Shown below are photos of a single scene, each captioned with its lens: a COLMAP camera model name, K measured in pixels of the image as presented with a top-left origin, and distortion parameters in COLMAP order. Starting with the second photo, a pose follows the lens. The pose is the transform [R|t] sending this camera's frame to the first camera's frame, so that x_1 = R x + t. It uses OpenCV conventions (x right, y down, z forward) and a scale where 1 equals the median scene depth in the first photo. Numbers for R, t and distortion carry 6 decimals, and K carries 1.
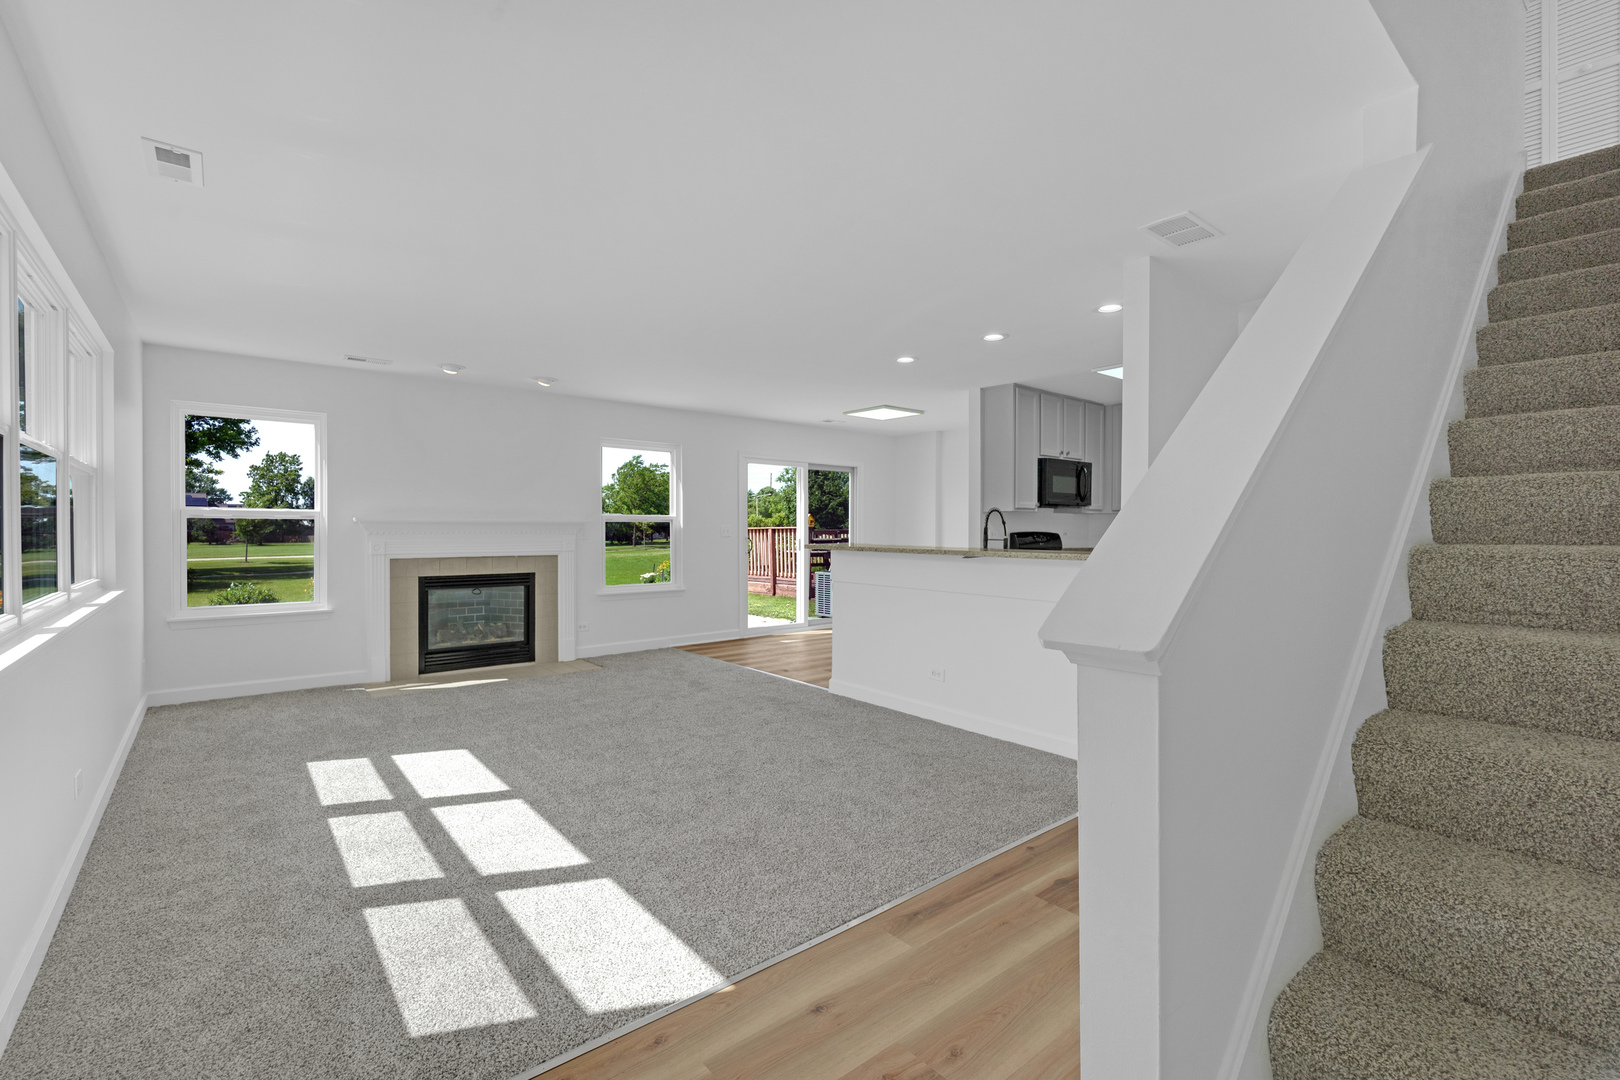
lens RADIAL K [[721.1, 0, 810.0], [0, 721.1, 540.0], [0, 0, 1]] dist [0.000751, 0.000397]
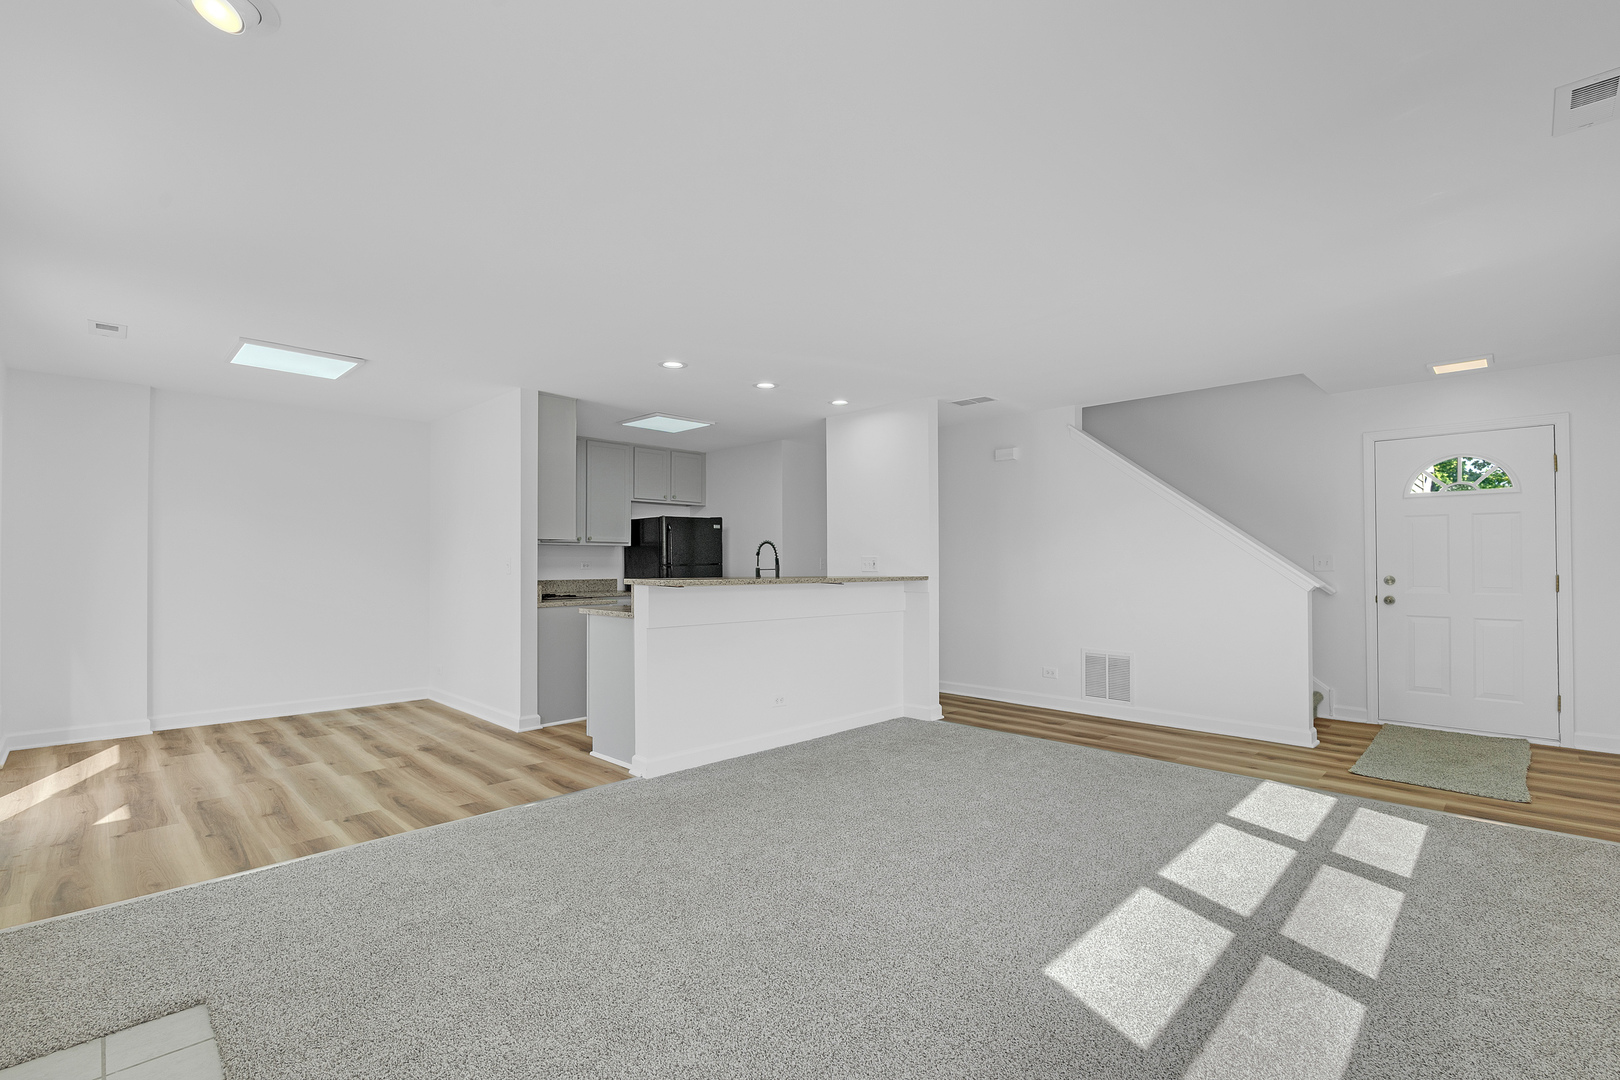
lens RADIAL K [[721.1, 0, 810.0], [0, 721.1, 540.0], [0, 0, 1]] dist [0.000751, 0.000397]
pose [[-0.108189, 0.035623, 0.993492, -0.845233], [0.012674, 0.999326, -0.034452, -0.005913], [-0.994050, 0.008864, -0.108568, 1.040228]]
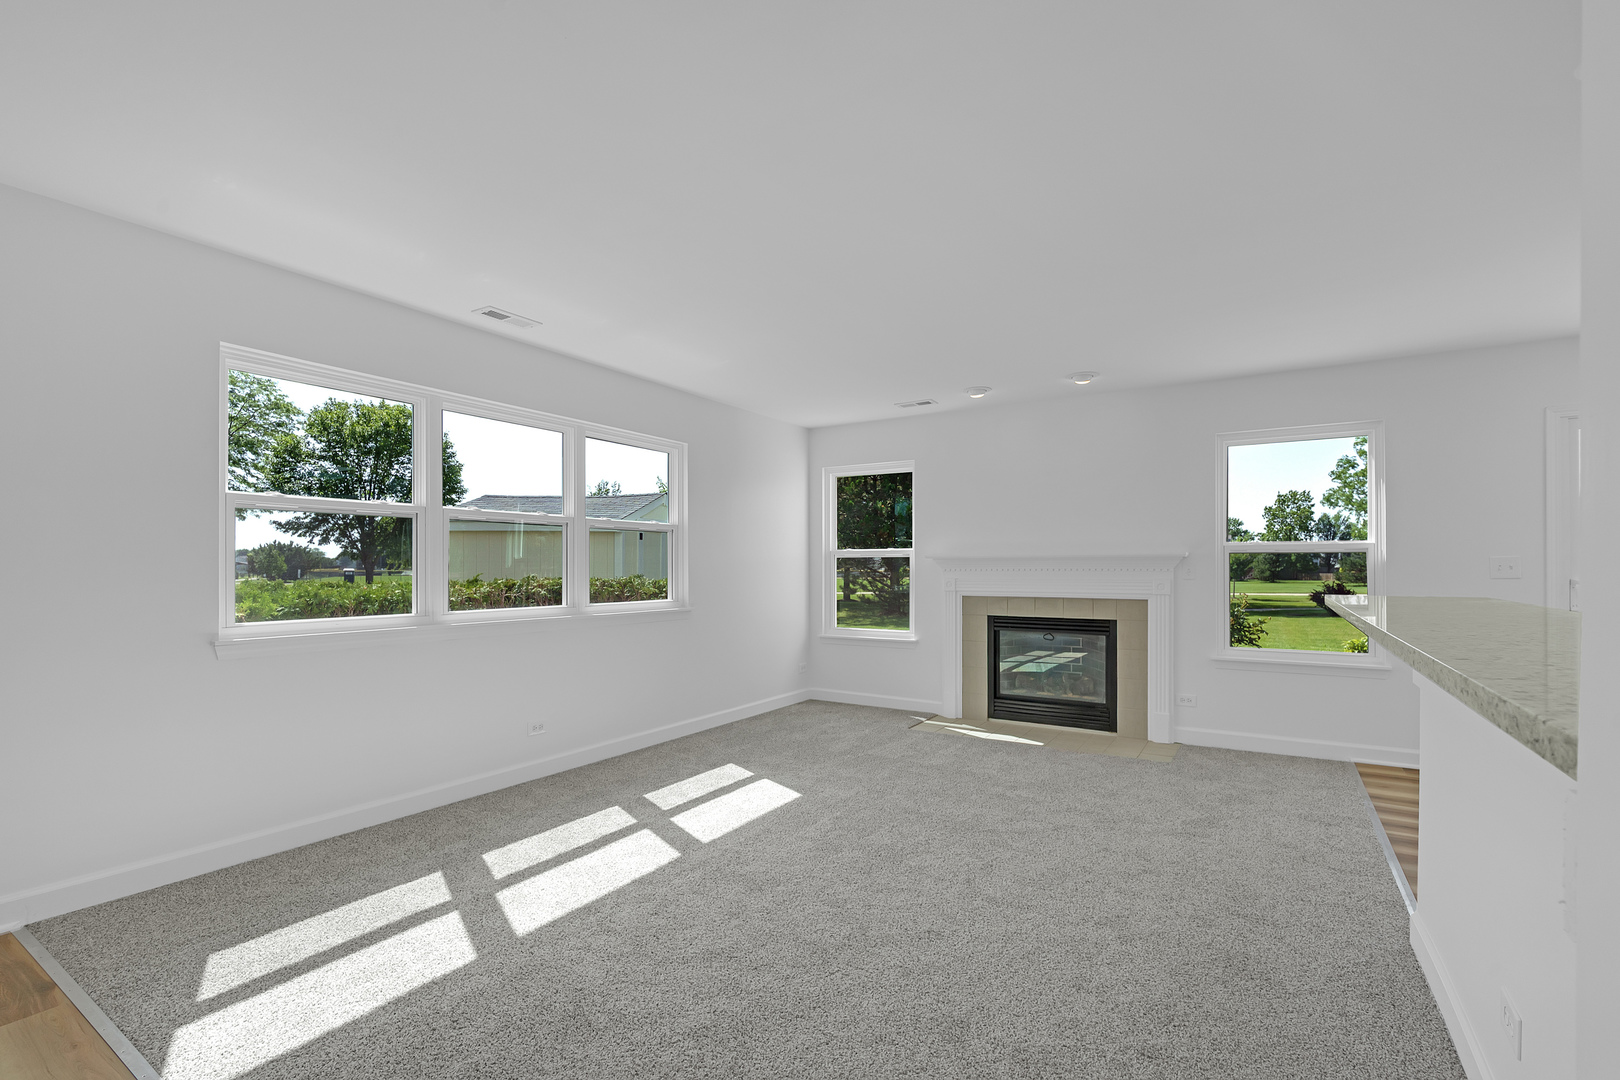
lens RADIAL K [[721.1, 0, 810.0], [0, 721.1, 540.0], [0, 0, 1]] dist [0.000751, 0.000397]
pose [[0.302176, -0.037533, -0.952513, 0.390684], [-0.012115, 0.998993, -0.043208, -0.007004], [0.953175, 0.024596, 0.301417, 0.606019]]
